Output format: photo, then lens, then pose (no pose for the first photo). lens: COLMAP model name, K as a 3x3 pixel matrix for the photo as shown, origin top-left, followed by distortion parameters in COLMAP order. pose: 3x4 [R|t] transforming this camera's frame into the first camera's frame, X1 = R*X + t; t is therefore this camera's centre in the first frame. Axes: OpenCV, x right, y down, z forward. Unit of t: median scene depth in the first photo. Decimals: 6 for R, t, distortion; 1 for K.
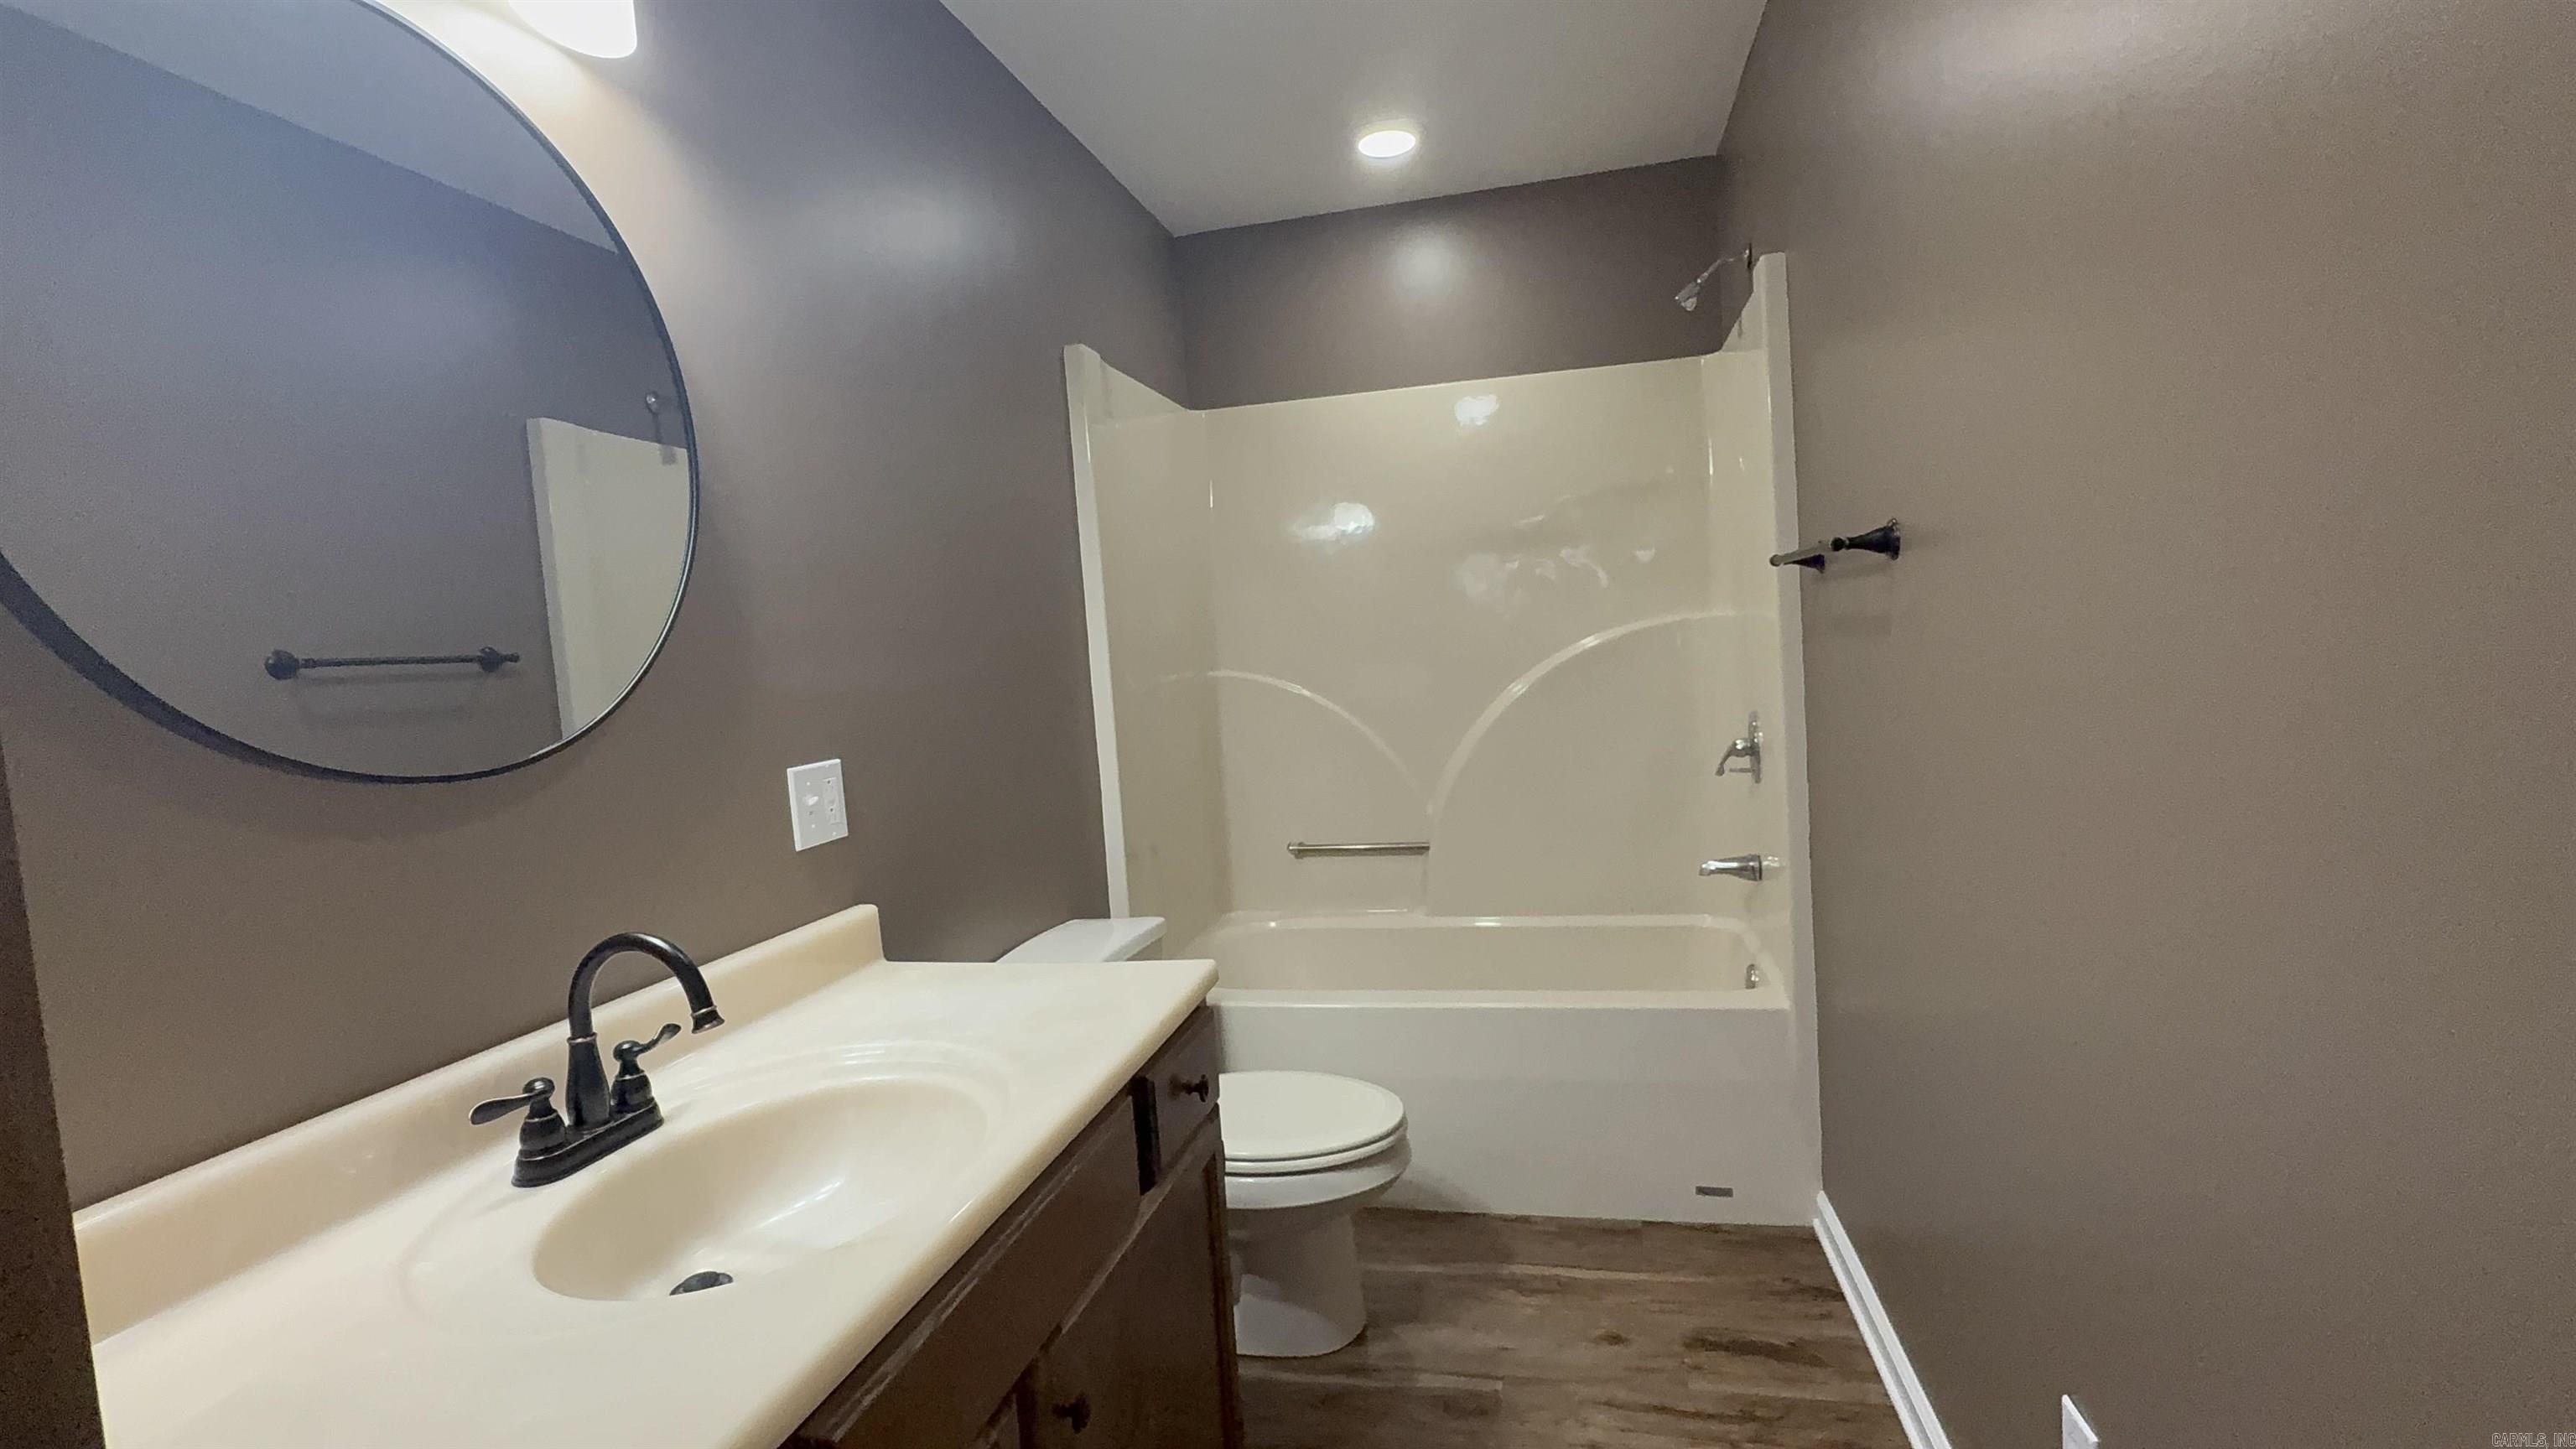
lens RADIAL K [[1184.2, 0, 1288.0], [0, 1184.2, 724.5], [0, 0, 1]] dist [-0.000326, 0.000053]
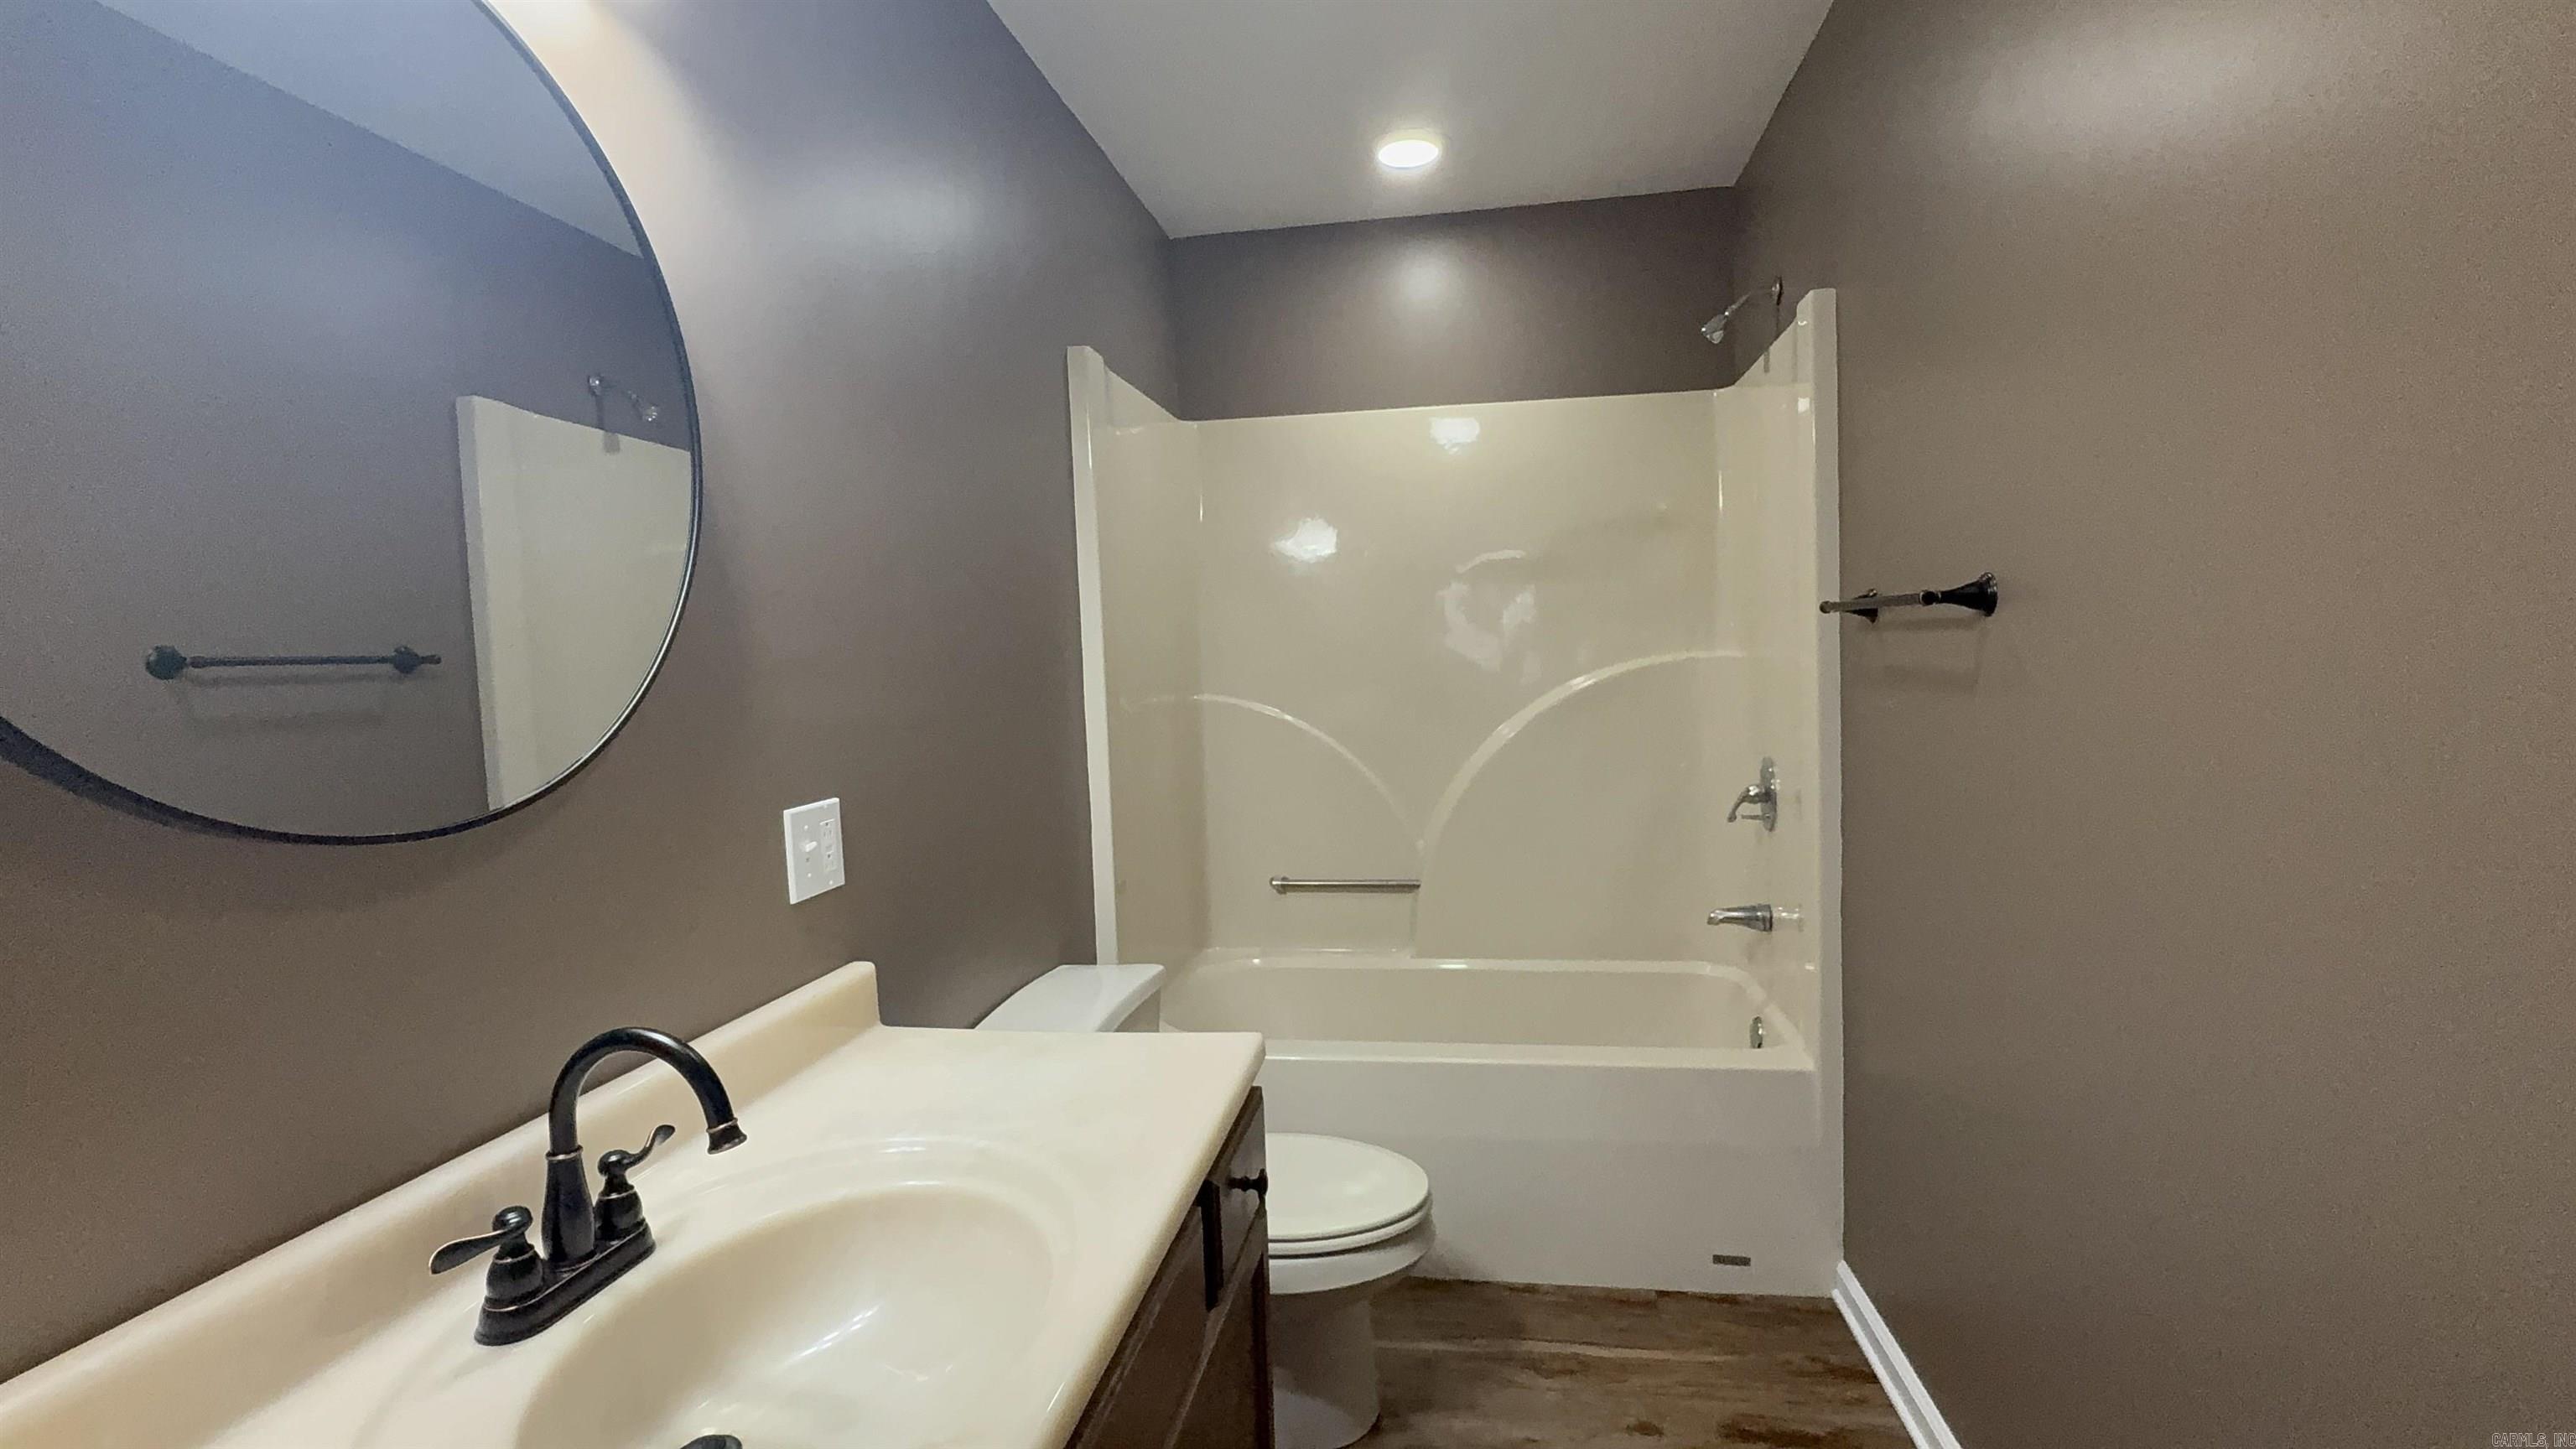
lens RADIAL K [[1179.8, 0, 1288.0], [0, 1179.8, 724.5], [0, 0, 1]] dist [0.001996, -0.000133]
pose [[0.997324, 0.028912, 0.067149, -0.080505], [-0.028265, 0.999545, -0.010570, -0.020196], [-0.067424, 0.008643, 0.997687, 0.072867]]
